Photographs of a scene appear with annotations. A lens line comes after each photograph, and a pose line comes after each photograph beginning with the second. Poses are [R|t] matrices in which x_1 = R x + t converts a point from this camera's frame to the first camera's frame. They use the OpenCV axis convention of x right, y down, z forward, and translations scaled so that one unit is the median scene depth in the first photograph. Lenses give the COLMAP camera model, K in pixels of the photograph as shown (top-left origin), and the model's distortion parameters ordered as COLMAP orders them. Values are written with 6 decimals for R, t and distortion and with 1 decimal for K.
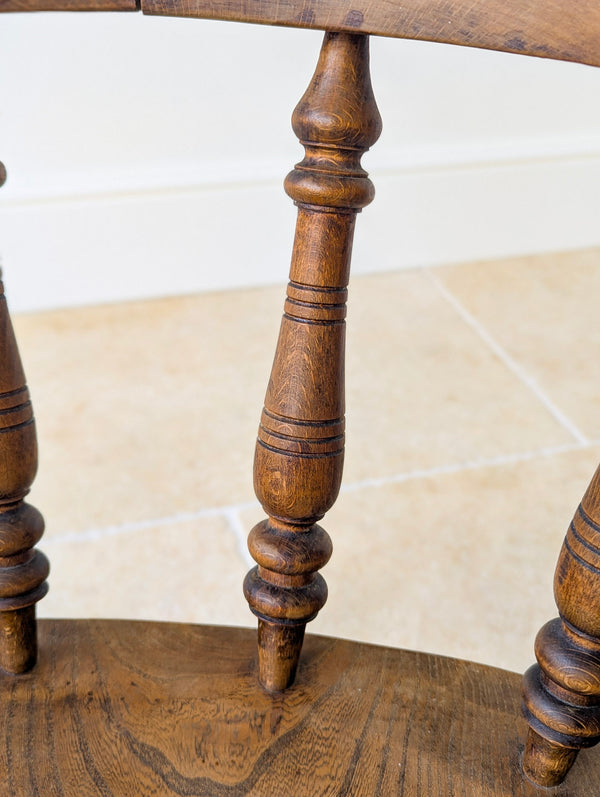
lens RADIAL K [[893.9, 0, 304.0], [0, 893.9, 413.6], [0, 0, 1]] dist [0.023061, 0.000000]
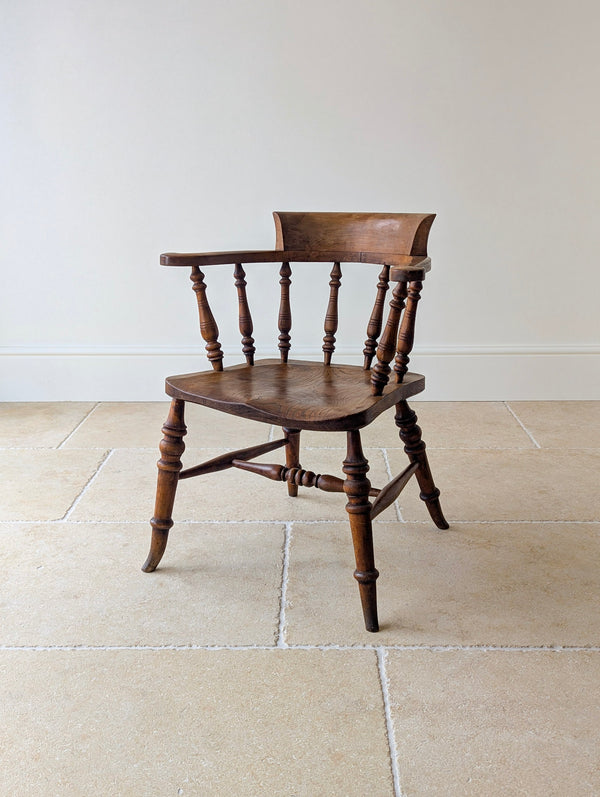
lens RADIAL K [[841.4, 0, 310.6], [0, 841.4, 391.5], [0, 0, 1]] dist [0.031165, 0.000000]
pose [[0.887789, 0.081837, -0.452917, 2.314086], [-0.237329, 0.924545, -0.298148, 2.335538], [0.394342, 0.372183, 0.840223, -3.974930]]
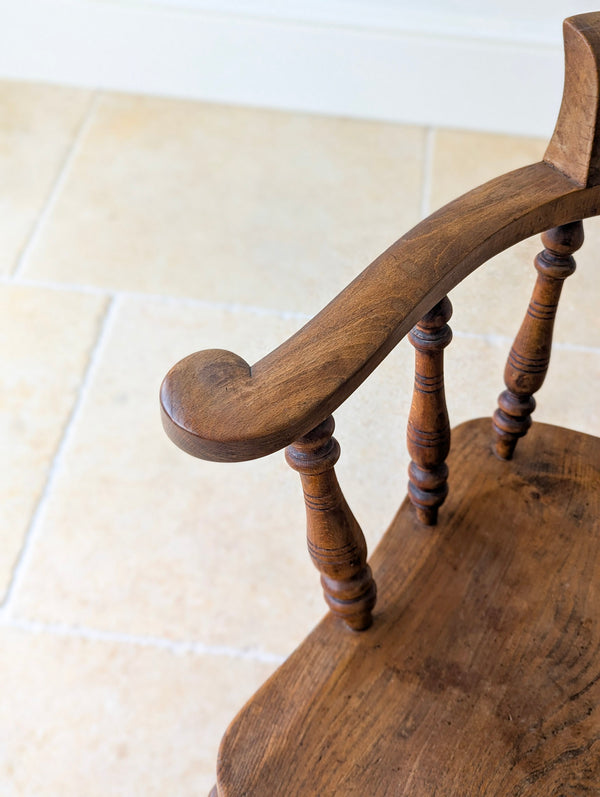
lens RADIAL K [[893.9, 0, 316.6], [0, 893.9, 406.9], [0, 0, 1]] dist [0.023061, 0.000000]
pose [[0.912754, 0.335048, -0.233715, -0.594297], [-0.251139, 0.911458, 0.325843, -0.398018], [0.322194, -0.238720, 0.916081, -1.244751]]
